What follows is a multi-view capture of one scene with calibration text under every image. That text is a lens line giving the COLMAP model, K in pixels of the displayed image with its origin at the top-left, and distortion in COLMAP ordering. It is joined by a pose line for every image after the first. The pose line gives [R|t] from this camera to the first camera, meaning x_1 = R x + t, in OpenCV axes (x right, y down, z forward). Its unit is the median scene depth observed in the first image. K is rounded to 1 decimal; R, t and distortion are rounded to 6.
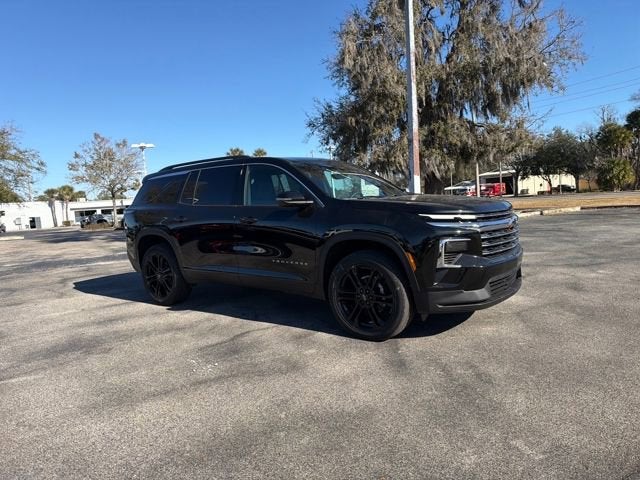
lens RADIAL K [[455.8, 0, 318.1], [0, 455.8, 242.2], [0, 0, 1]] dist [0.057265, -0.068851]
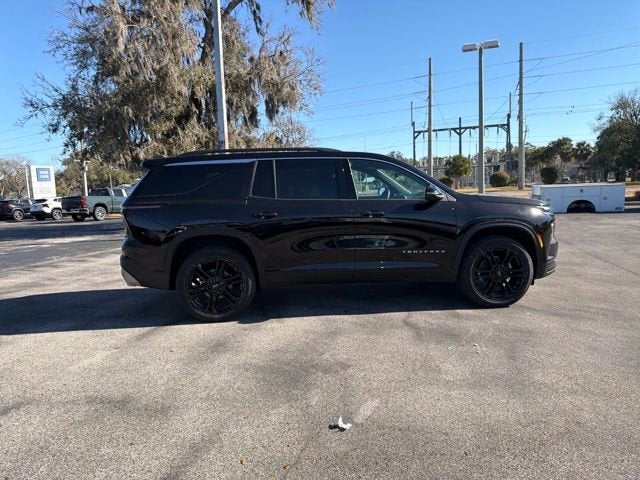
lens RADIAL K [[455.8, 0, 319.6], [0, 455.8, 237.2], [0, 0, 1]] dist [0.057265, -0.068851]
pose [[0.725814, -0.036541, 0.686920, -0.286964], [0.051330, 0.998681, -0.001111, -0.000645], [-0.685973, 0.036066, 0.726733, 0.107978]]
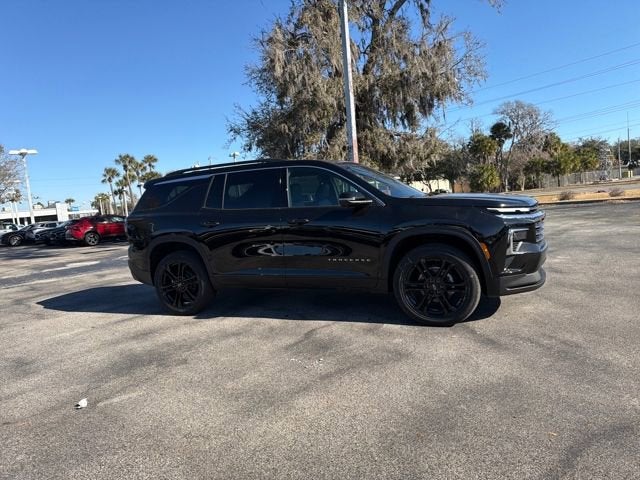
lens RADIAL K [[455.8, 0, 318.3], [0, 455.8, 244.0], [0, 0, 1]] dist [0.057265, -0.068851]
pose [[0.970701, -0.044937, 0.236053, -0.108176], [0.047853, 0.998832, -0.006638, 0.003255], [-0.235479, 0.017740, 0.971717, 0.001333]]
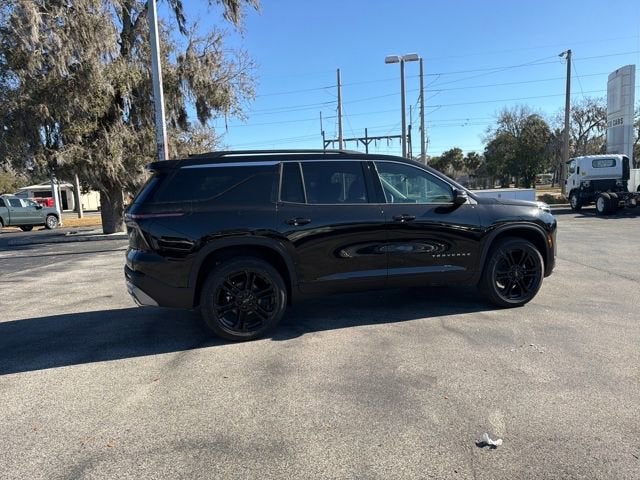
lens RADIAL K [[455.8, 0, 319.6], [0, 455.8, 242.4], [0, 0, 1]] dist [0.057265, -0.068851]
pose [[0.569216, -0.051715, 0.820560, -0.327512], [0.080961, 0.996695, 0.006654, -0.005467], [-0.818192, 0.062645, 0.571522, 0.181857]]
